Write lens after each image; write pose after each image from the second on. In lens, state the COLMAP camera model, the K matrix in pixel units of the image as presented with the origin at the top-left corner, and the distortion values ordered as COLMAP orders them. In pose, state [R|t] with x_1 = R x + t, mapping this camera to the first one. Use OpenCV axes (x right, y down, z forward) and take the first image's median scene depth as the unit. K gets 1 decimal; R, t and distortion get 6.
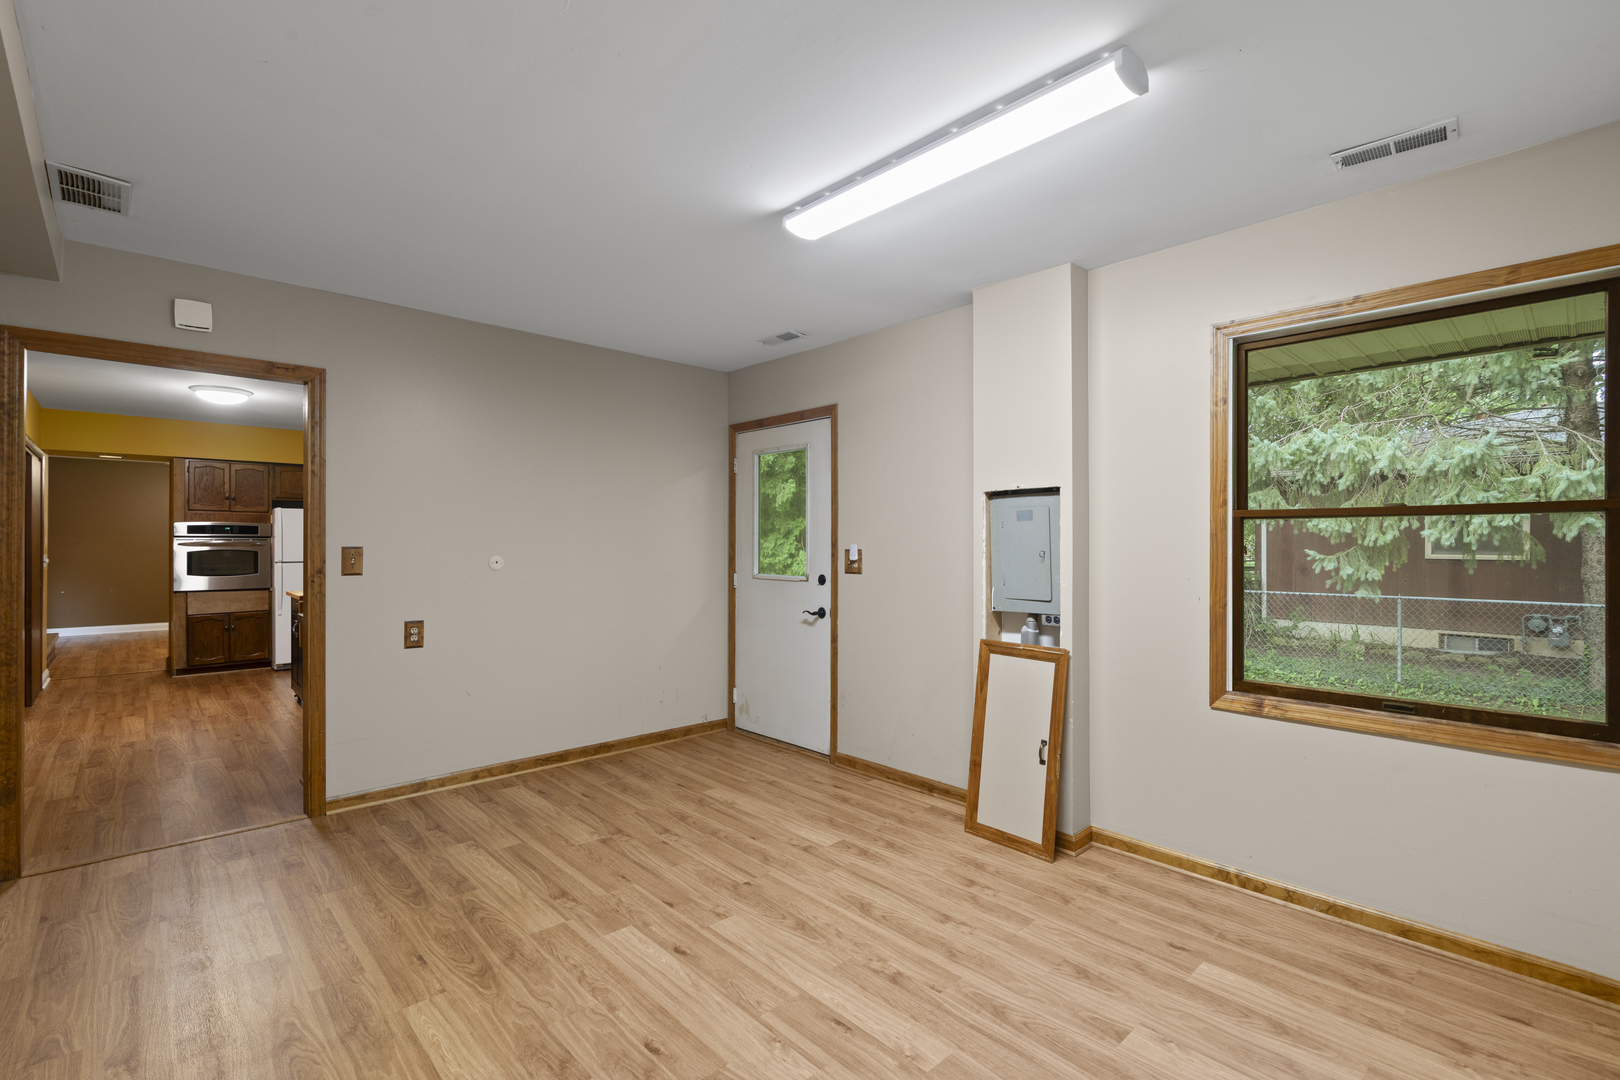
lens RADIAL K [[737.3, 0, 805.0], [0, 737.3, 539.3], [0, 0, 1]] dist [0.000377, -0.001078]
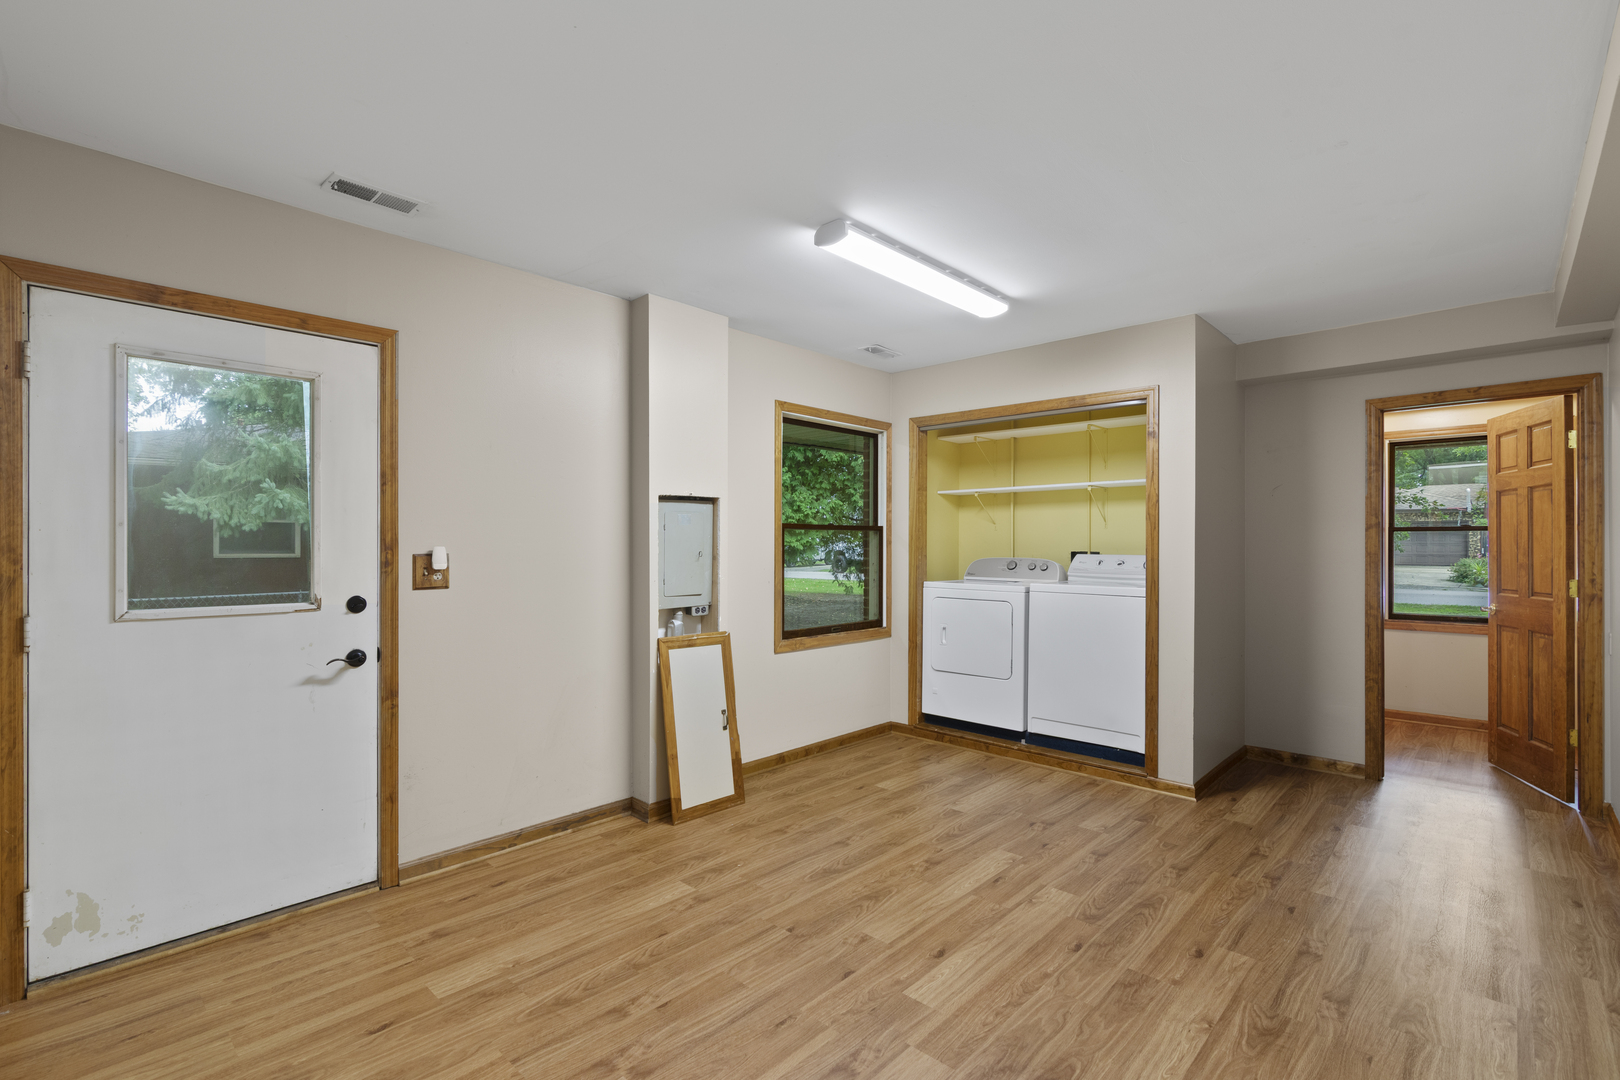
lens RADIAL K [[737.3, 0, 804.9], [0, 737.3, 542.4], [0, 0, 1]] dist [0.000377, -0.001078]
pose [[-0.068452, 0.000206, 0.997654, -0.954018], [-0.006247, 0.999980, -0.000636, 0.001747], [-0.997635, -0.006276, -0.068450, 1.035970]]
